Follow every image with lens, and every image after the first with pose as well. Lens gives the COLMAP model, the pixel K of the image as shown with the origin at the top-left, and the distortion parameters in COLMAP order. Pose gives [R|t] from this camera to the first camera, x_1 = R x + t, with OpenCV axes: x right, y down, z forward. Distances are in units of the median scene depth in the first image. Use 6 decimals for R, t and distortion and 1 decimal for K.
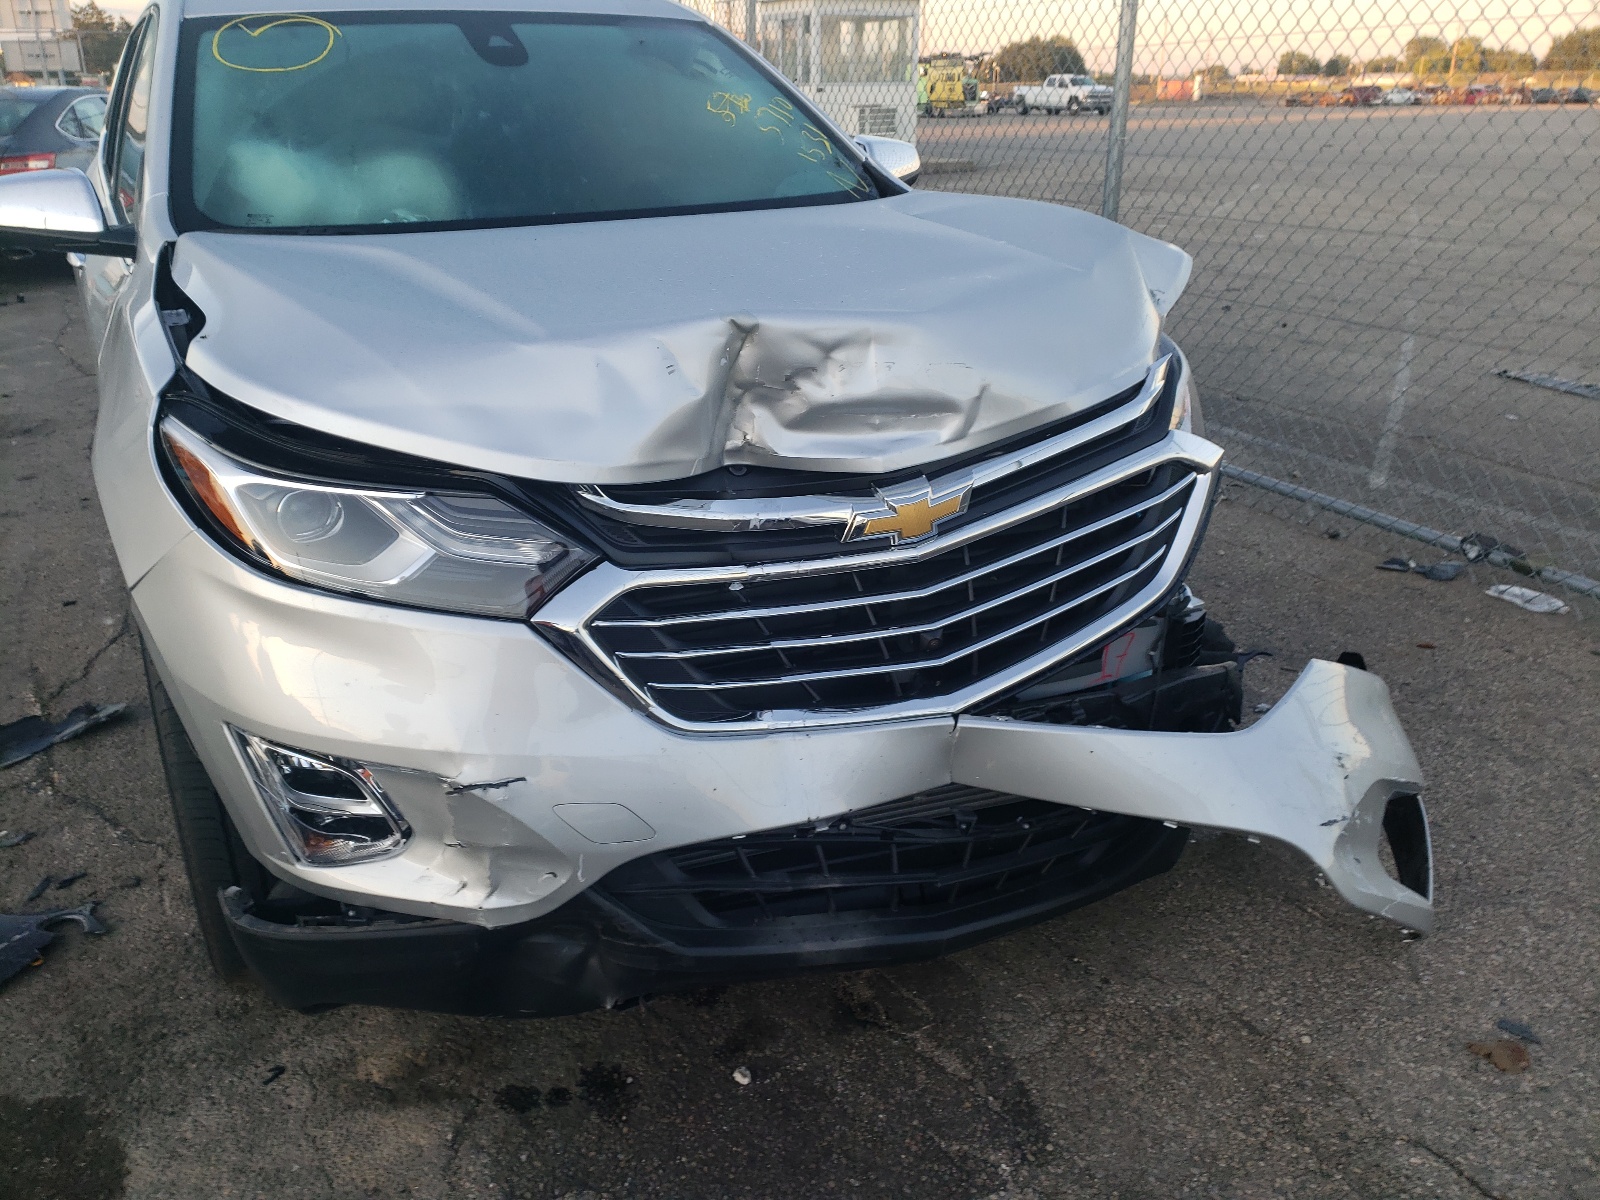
lens RADIAL K [[1216.0, 0, 762.4], [0, 1216.0, 556.4], [0, 0, 1]] dist [0.139456, -0.154700]
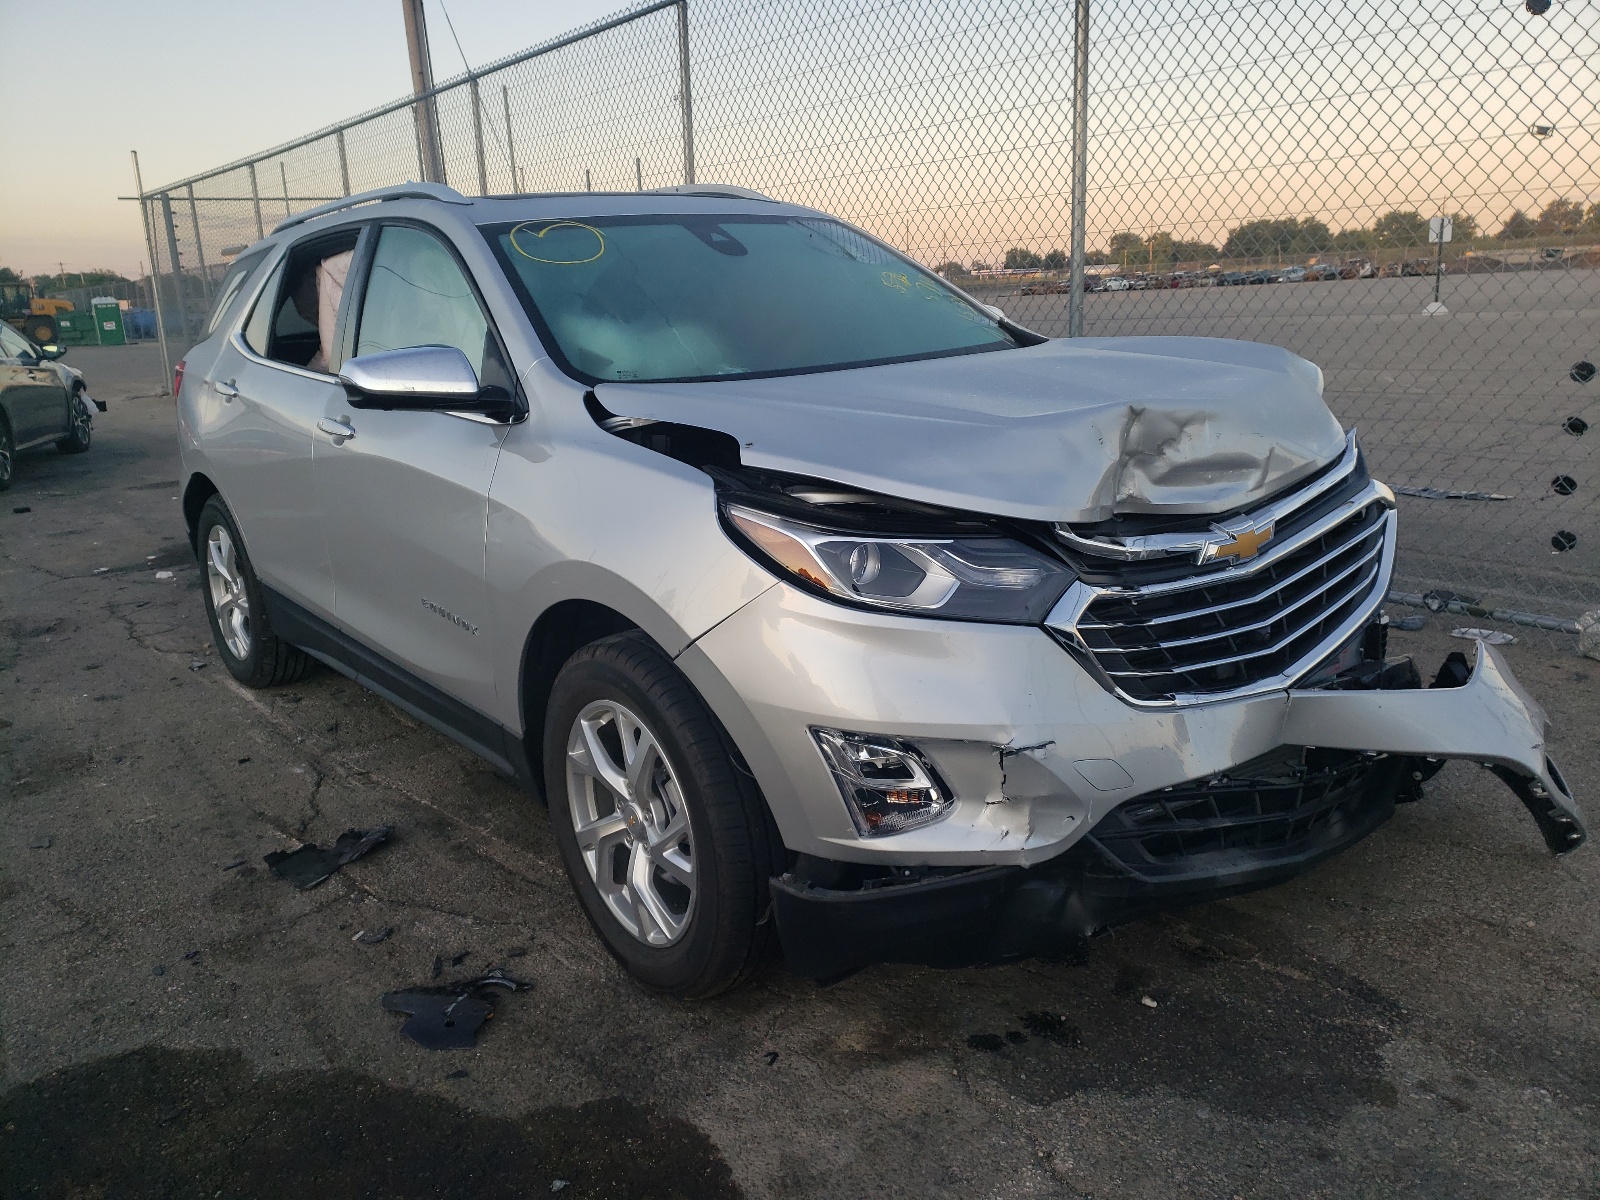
lens RADIAL K [[1235.2, 0, 800.2], [0, 1235.2, 550.9], [0, 0, 1]] dist [0.069393, -0.002516]
pose [[0.978653, -0.070198, 0.193157, -0.642897], [0.098510, 0.985080, -0.141111, 0.125997], [-0.180369, 0.157127, 0.970968, -0.268633]]
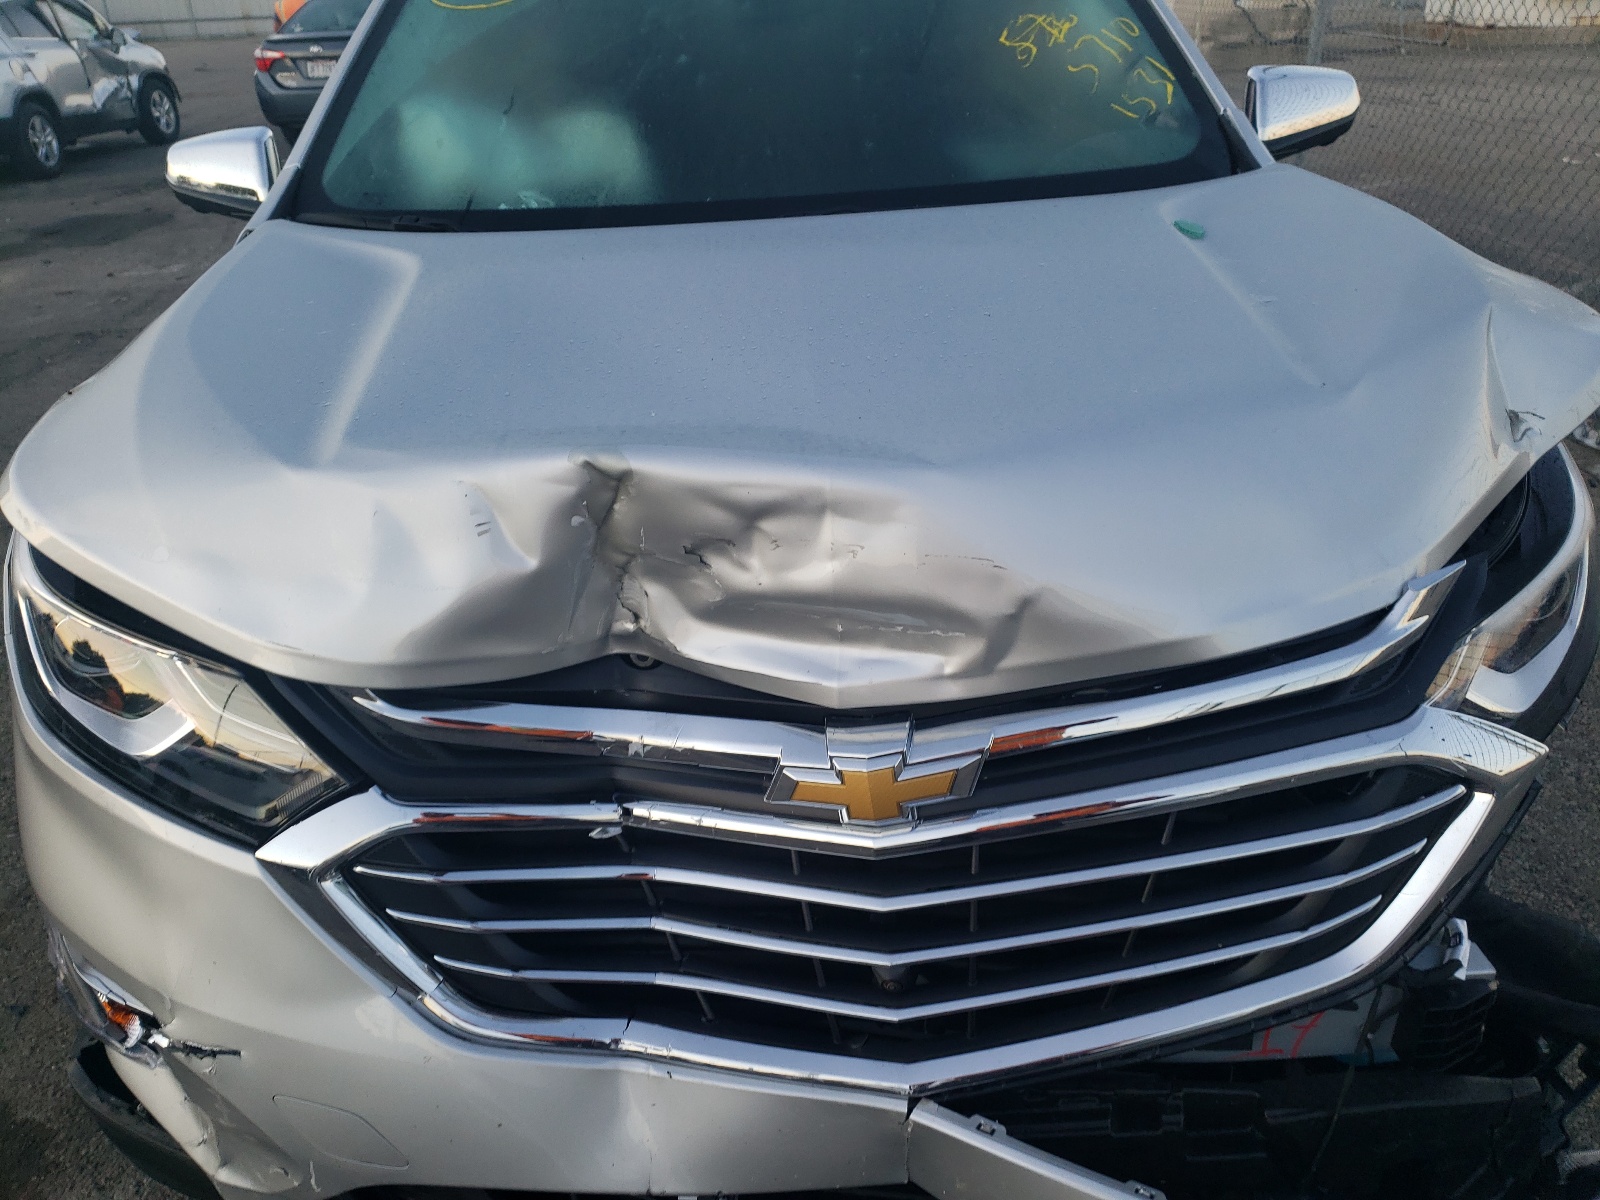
lens RADIAL K [[1235.2, 0, 800.2], [0, 1235.2, 550.9], [0, 0, 1]] dist [0.069393, -0.002516]
pose [[0.904120, 0.168803, -0.392521, 0.324060], [-0.131698, 0.984021, 0.119826, -0.227151], [0.406476, -0.056643, 0.911904, 0.418385]]
